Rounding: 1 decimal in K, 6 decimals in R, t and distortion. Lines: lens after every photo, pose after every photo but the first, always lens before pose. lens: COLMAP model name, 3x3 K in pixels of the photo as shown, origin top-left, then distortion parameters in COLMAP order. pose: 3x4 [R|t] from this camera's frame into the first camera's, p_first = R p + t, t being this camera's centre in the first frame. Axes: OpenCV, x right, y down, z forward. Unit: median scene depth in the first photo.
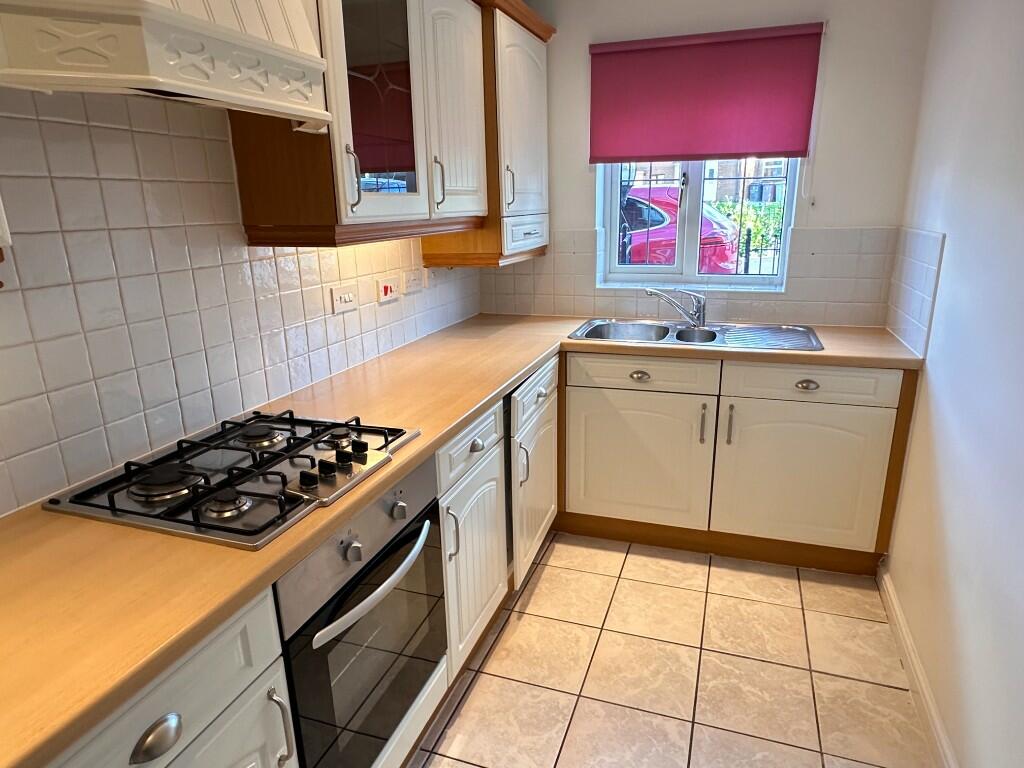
lens RADIAL K [[636.4, 0, 504.6], [0, 636.4, 388.1], [0, 0, 1]] dist [-0.003188, -0.003741]
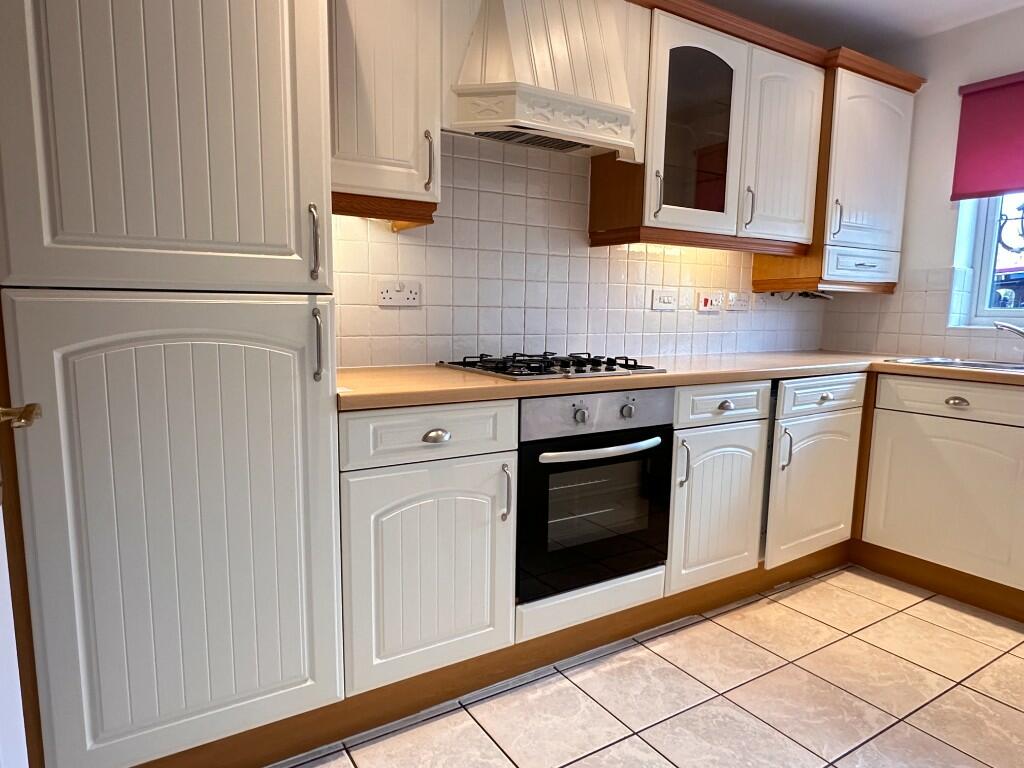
lens RADIAL K [[636.4, 0, 504.6], [0, 636.4, 388.1], [0, 0, 1]] dist [-0.003188, -0.003741]
pose [[0.782304, 0.113399, -0.612488, 0.303597], [-0.206874, 0.974776, -0.083756, 0.206779], [0.587540, 0.192230, 0.786030, -0.163520]]
